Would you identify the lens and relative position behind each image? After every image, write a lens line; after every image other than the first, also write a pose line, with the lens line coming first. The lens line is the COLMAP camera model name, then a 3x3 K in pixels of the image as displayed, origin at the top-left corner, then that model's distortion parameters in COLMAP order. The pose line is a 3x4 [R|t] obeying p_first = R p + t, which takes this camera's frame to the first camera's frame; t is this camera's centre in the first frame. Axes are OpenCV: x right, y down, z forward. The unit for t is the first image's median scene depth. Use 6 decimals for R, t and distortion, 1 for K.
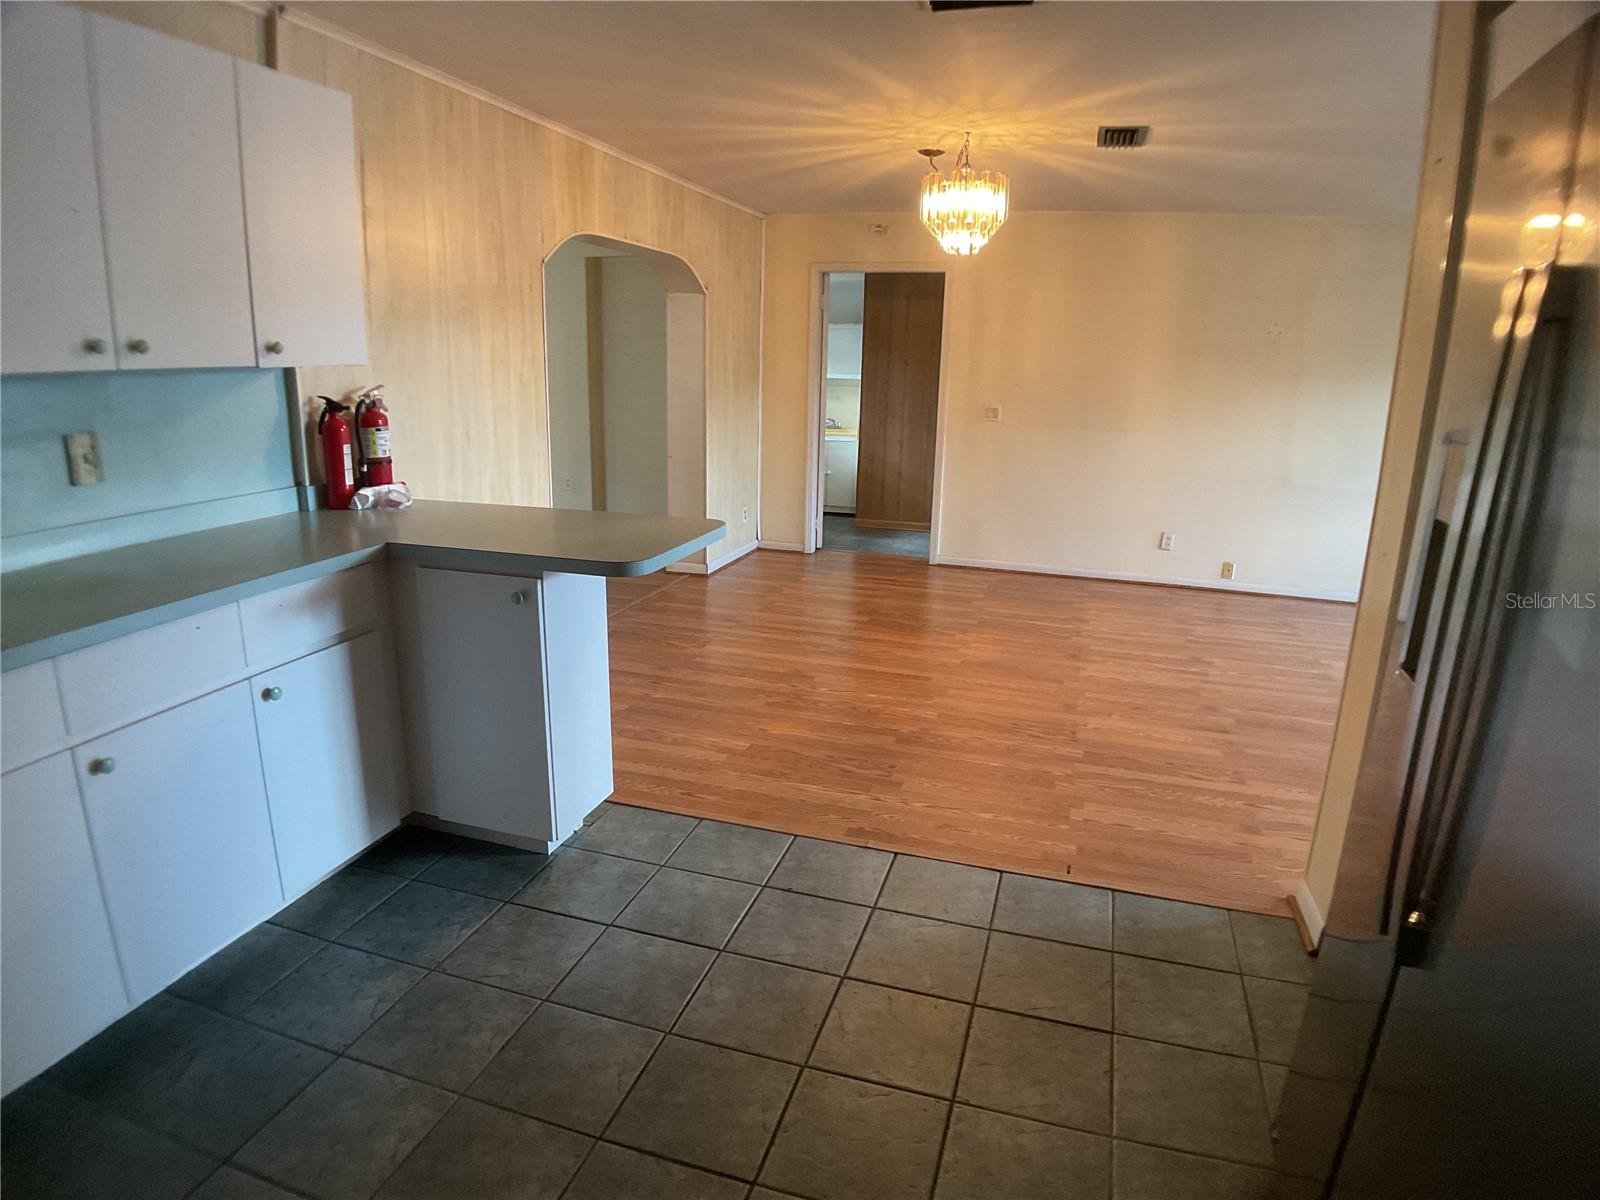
lens RADIAL K [[920.3, 0, 794.8], [0, 920.3, 596.8], [0, 0, 1]] dist [-0.082273, -0.002756]
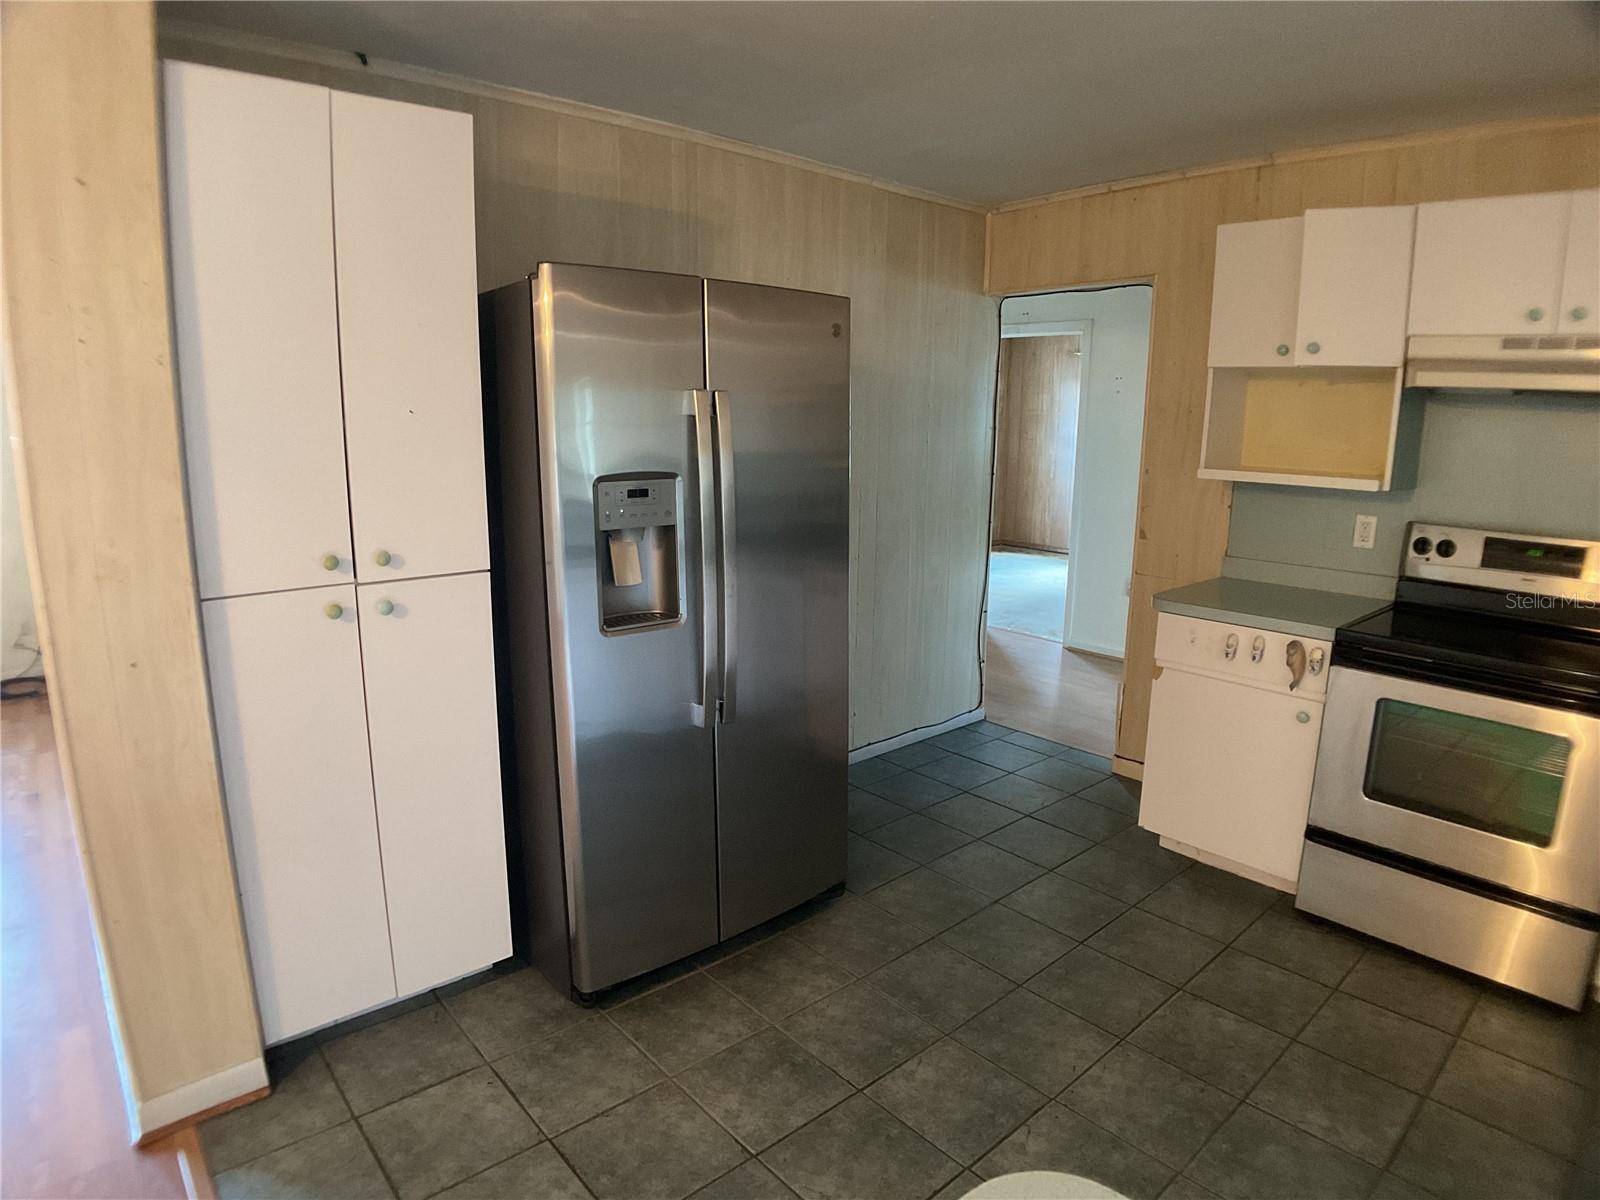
lens RADIAL K [[920.3, 0, 794.8], [0, 920.3, 596.8], [0, 0, 1]] dist [-0.082273, -0.002756]
pose [[-0.857331, -0.136681, 0.496288, -0.154859], [0.094605, 0.905847, 0.412906, -0.239819], [-0.505997, 0.400949, -0.763680, 0.814989]]
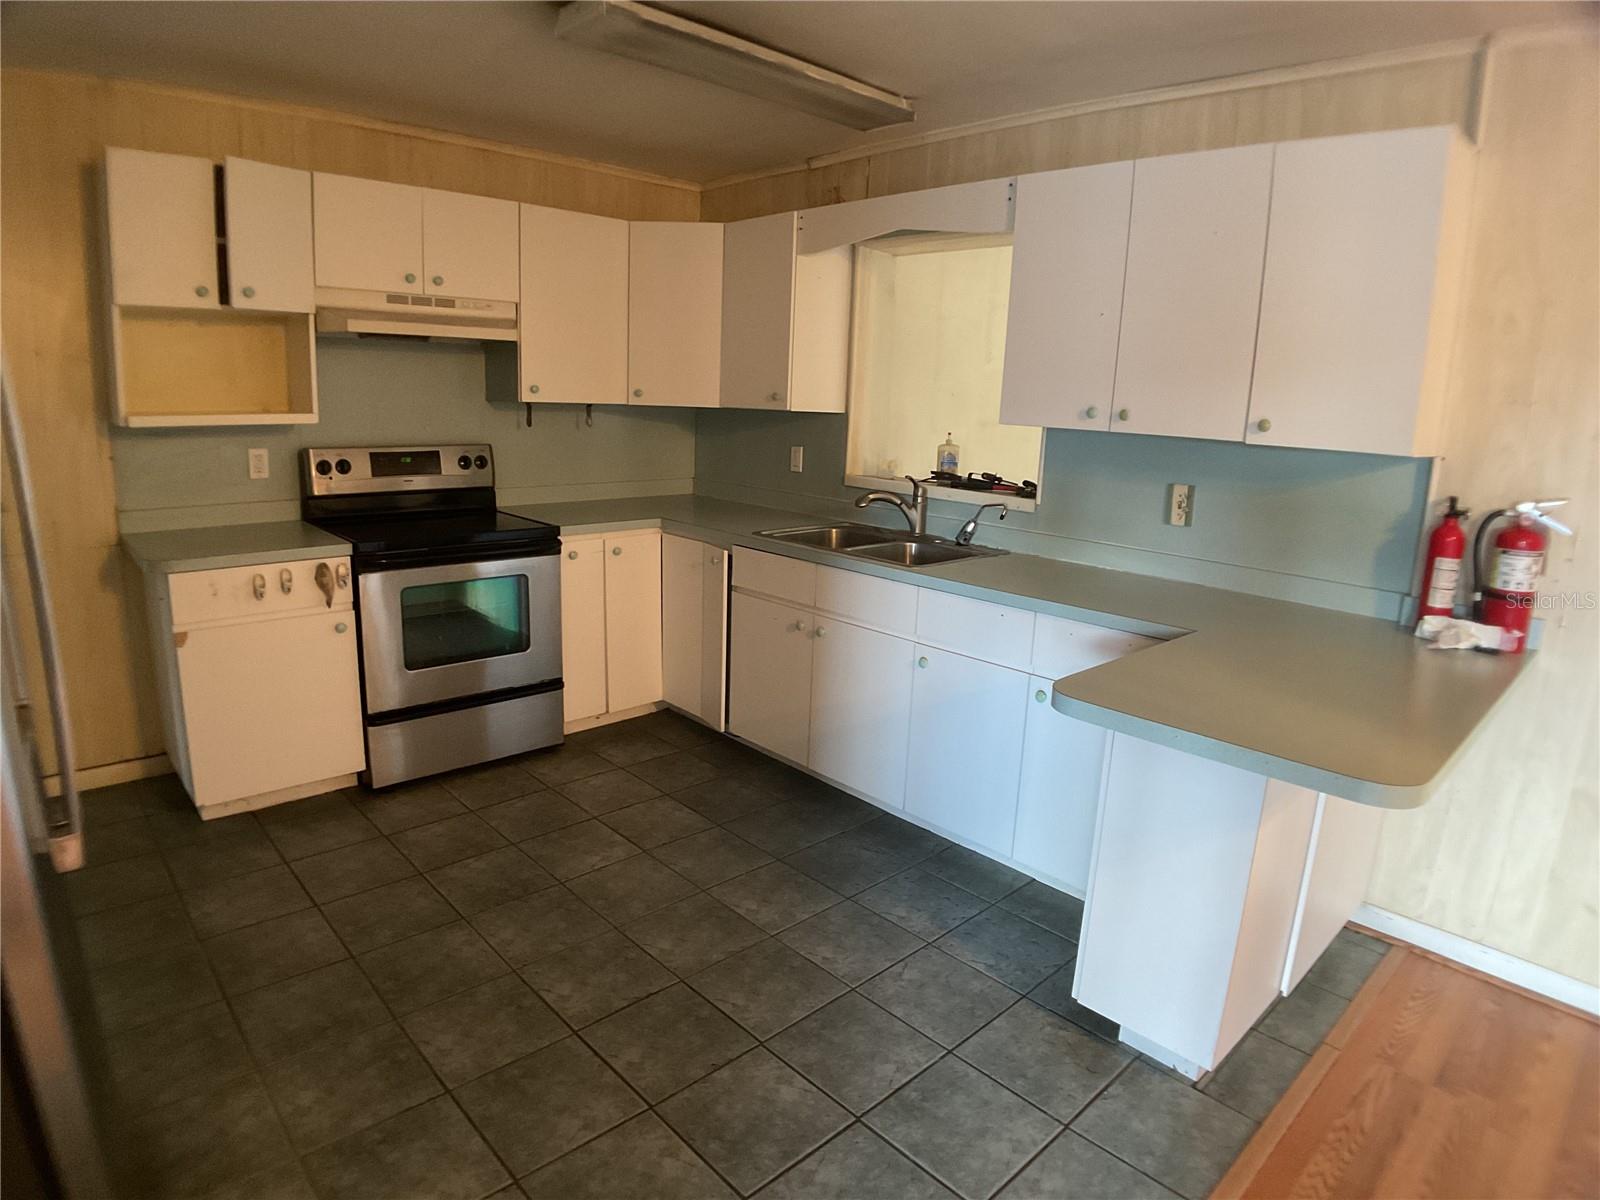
lens RADIAL K [[920.3, 0, 794.8], [0, 920.3, 596.8], [0, 0, 1]] dist [-0.082273, -0.002756]
pose [[-0.492109, 0.150105, -0.857495, 0.399858], [-0.265100, 0.912397, 0.311854, -0.200704], [0.829187, 0.380788, -0.409206, 0.754447]]
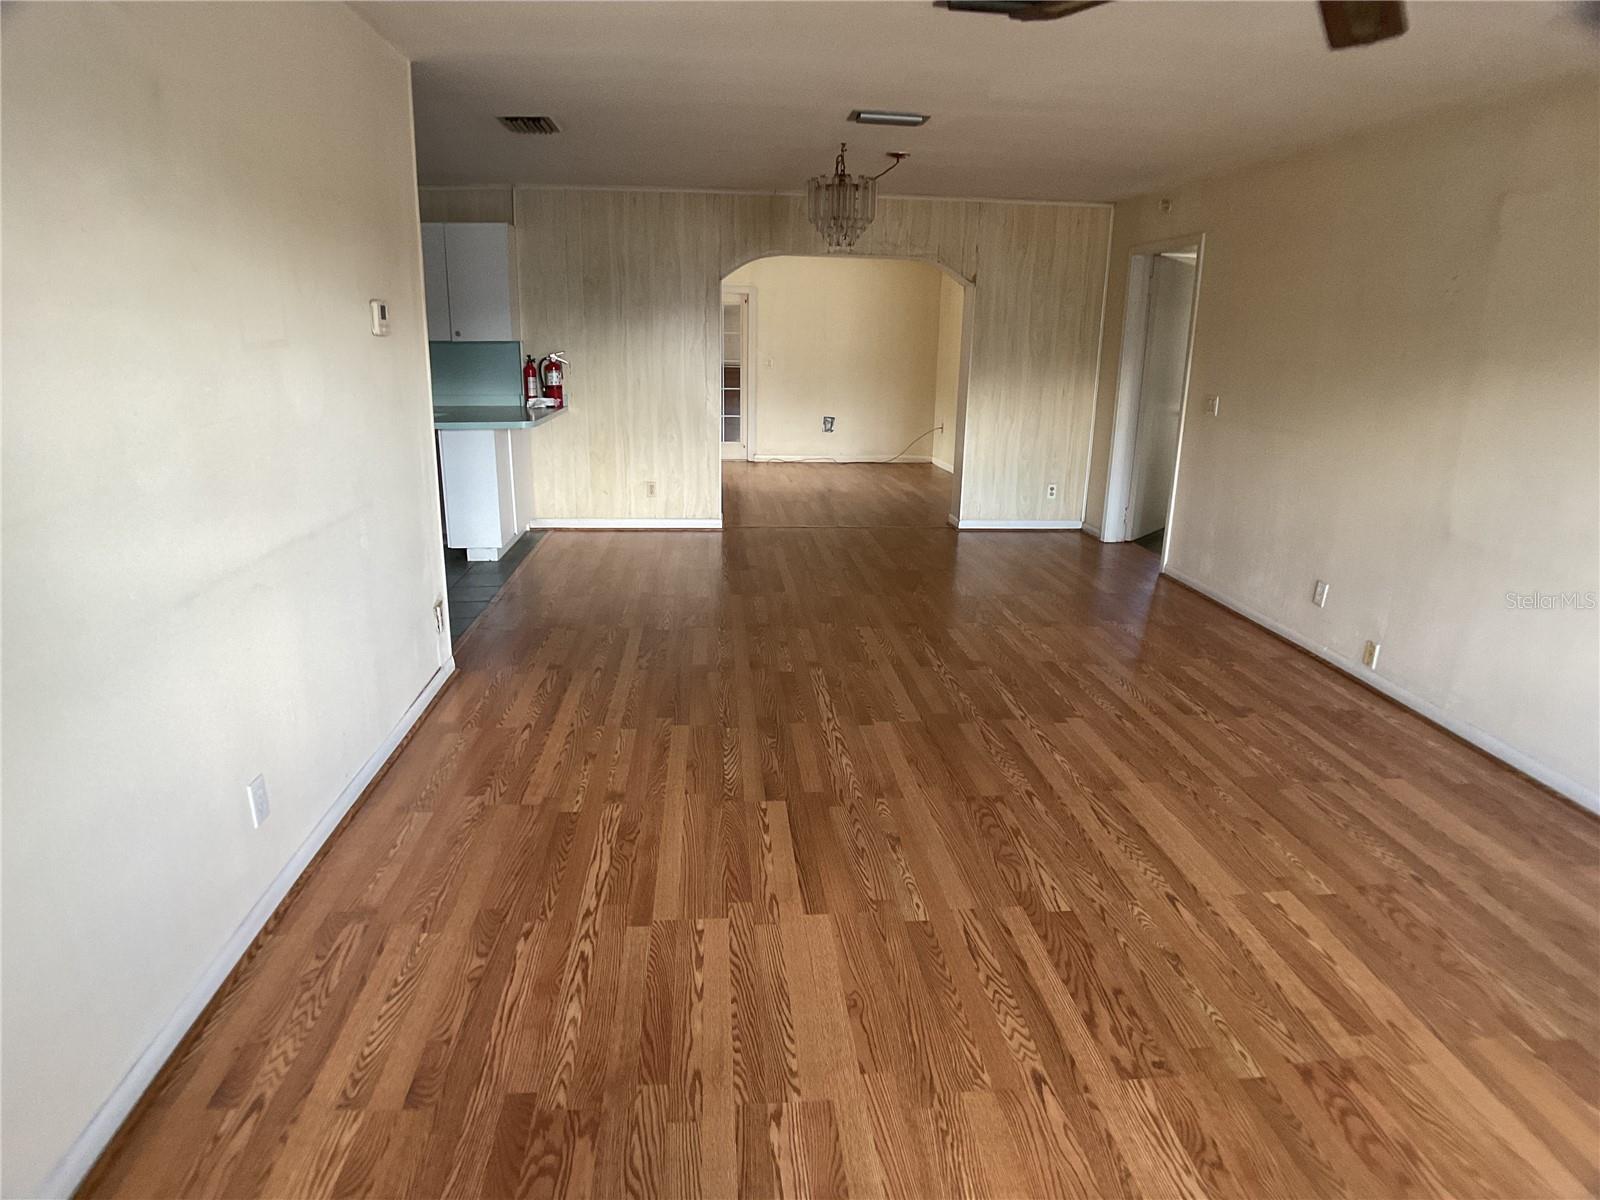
lens RADIAL K [[920.3, 0, 794.8], [0, 920.3, 596.8], [0, 0, 1]] dist [-0.082273, -0.002756]
pose [[0.385000, 0.234170, -0.892714, 1.642257], [-0.236360, 0.960034, 0.149894, -0.122867], [0.892137, 0.153293, 0.424962, 0.630111]]
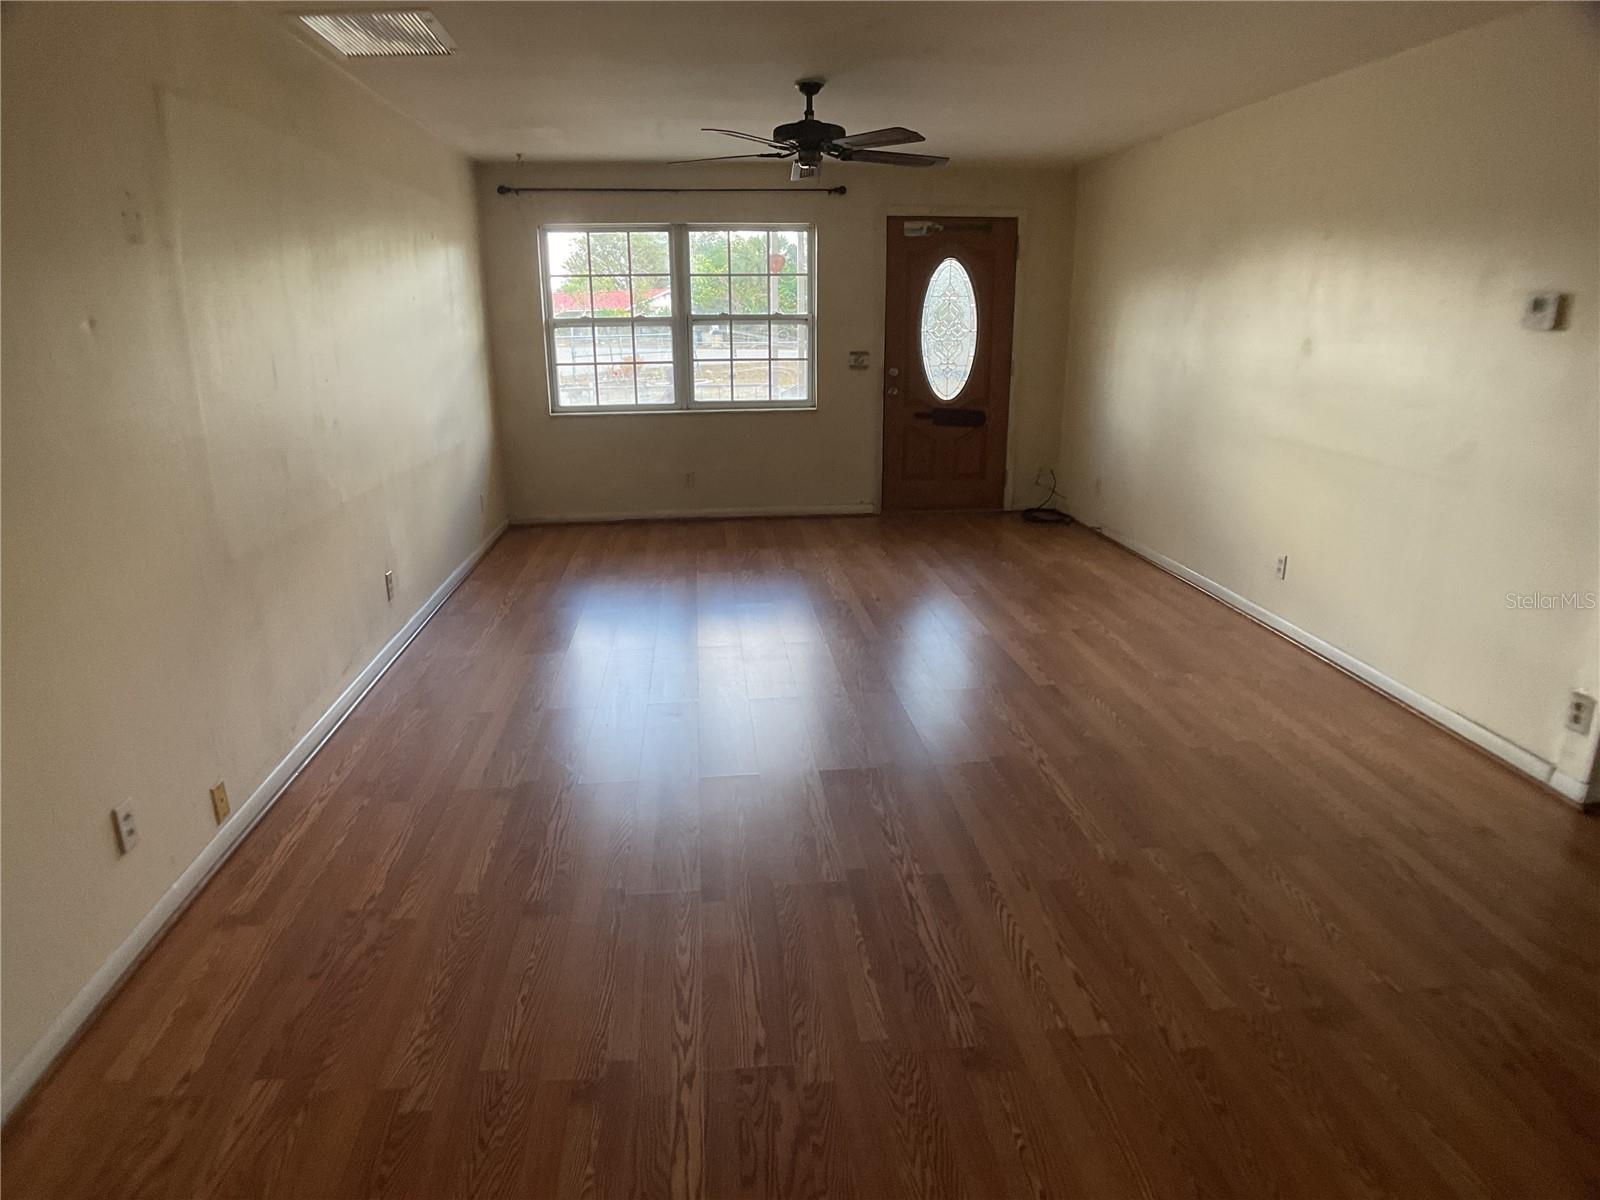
lens RADIAL K [[920.3, 0, 794.8], [0, 920.3, 596.8], [0, 0, 1]] dist [-0.082273, -0.002756]
pose [[-0.402310, -0.291037, 0.868011, 0.087169], [0.221884, 0.888860, 0.400868, -0.400743], [-0.888208, 0.353871, -0.293021, 1.573628]]
